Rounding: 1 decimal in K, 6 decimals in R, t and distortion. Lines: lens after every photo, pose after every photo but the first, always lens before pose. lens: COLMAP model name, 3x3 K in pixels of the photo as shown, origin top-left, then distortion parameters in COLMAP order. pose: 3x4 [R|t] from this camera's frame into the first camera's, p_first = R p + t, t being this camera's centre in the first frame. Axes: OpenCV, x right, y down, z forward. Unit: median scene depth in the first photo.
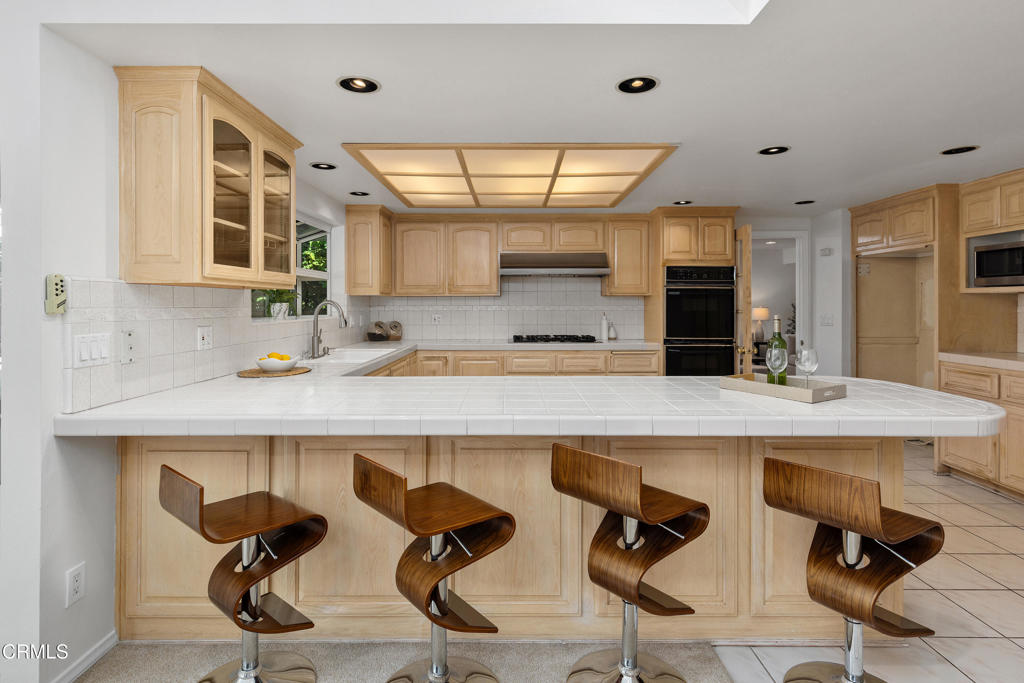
lens RADIAL K [[519.0, 0, 509.5], [0, 519.0, 303.7], [0, 0, 1]] dist [0.002799, 0.000927]
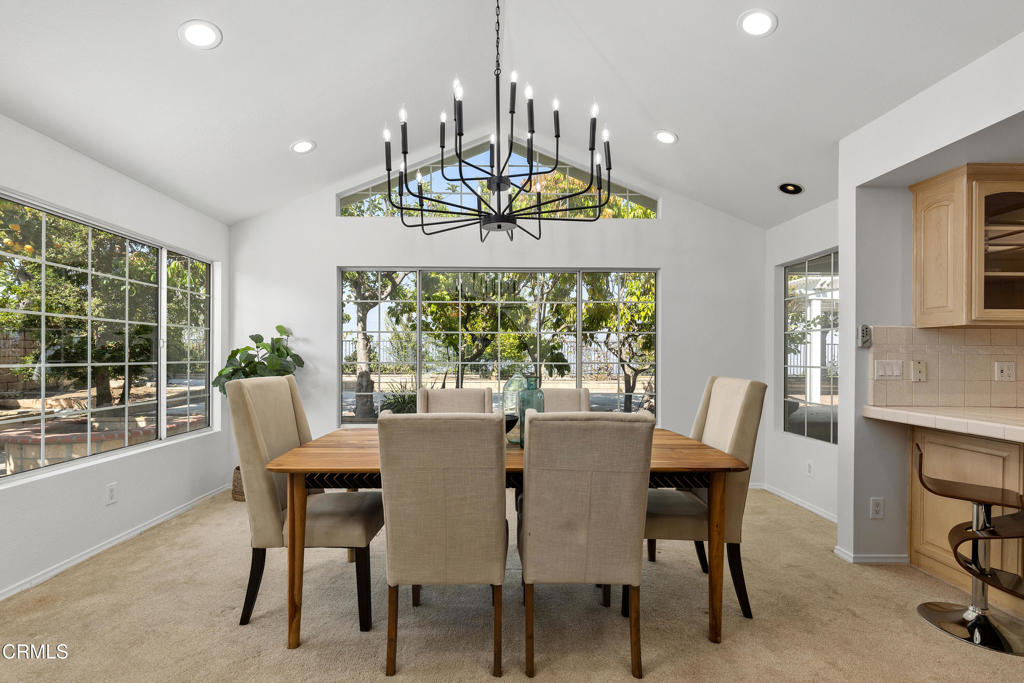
lens RADIAL K [[466.2, 0, 511.1], [0, 466.2, 358.4], [0, 0, 1]] dist [0.015010, 0.000071]
pose [[0.036254, 0.004767, -0.999331, 0.577253], [-0.005273, 0.999976, 0.004578, 0.047411], [0.999329, 0.005104, 0.036279, -0.215519]]
